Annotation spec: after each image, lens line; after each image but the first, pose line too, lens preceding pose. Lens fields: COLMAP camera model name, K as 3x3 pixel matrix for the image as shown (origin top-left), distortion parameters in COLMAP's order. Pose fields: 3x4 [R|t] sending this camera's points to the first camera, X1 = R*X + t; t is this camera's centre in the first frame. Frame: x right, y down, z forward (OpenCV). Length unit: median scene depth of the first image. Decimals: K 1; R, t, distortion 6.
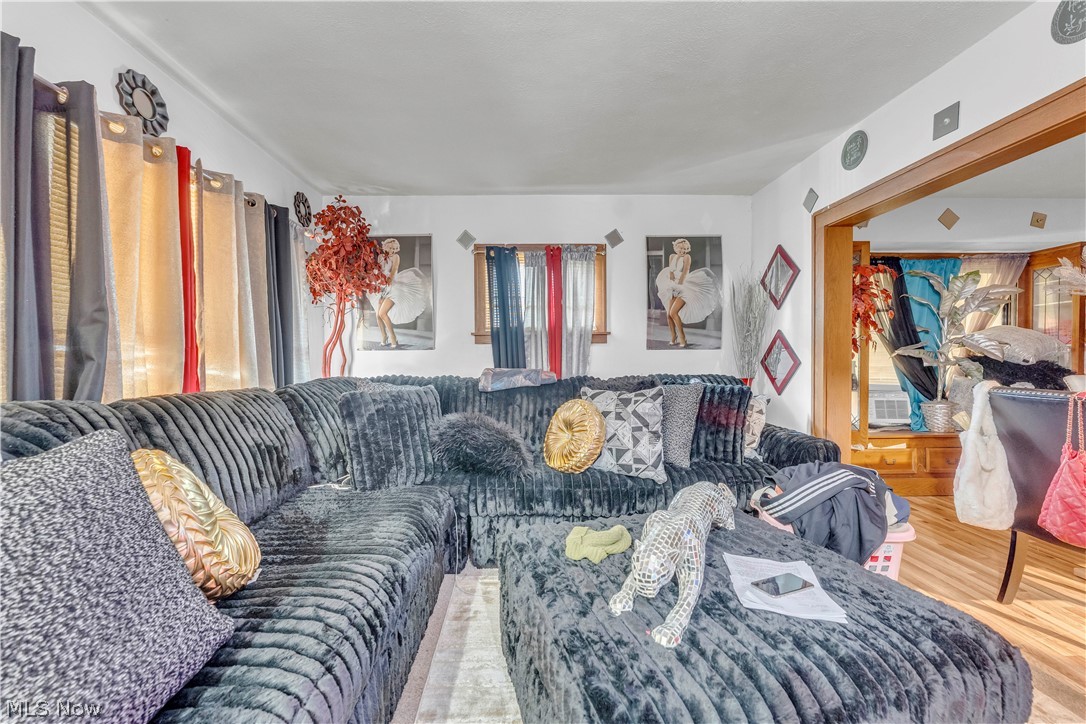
lens RADIAL K [[445.9, 0, 536.4], [0, 445.9, 365.4], [0, 0, 1]] dist [0.003661, 0.000332]
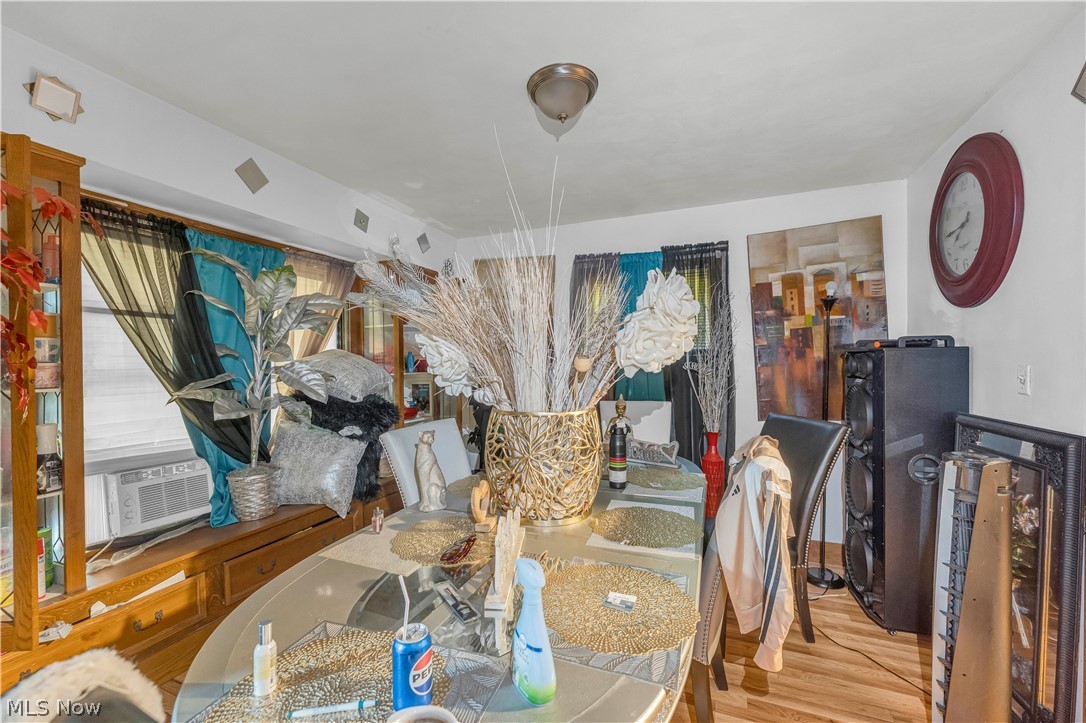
lens RADIAL K [[445.9, 0, 539.1], [0, 445.9, 367.2], [0, 0, 1]] dist [0.003661, 0.000332]
pose [[0.386361, -0.010057, 0.922293, 0.470617], [0.025757, 0.999668, 0.000111, -0.050010], [-0.921988, 0.023712, 0.386492, 0.378295]]
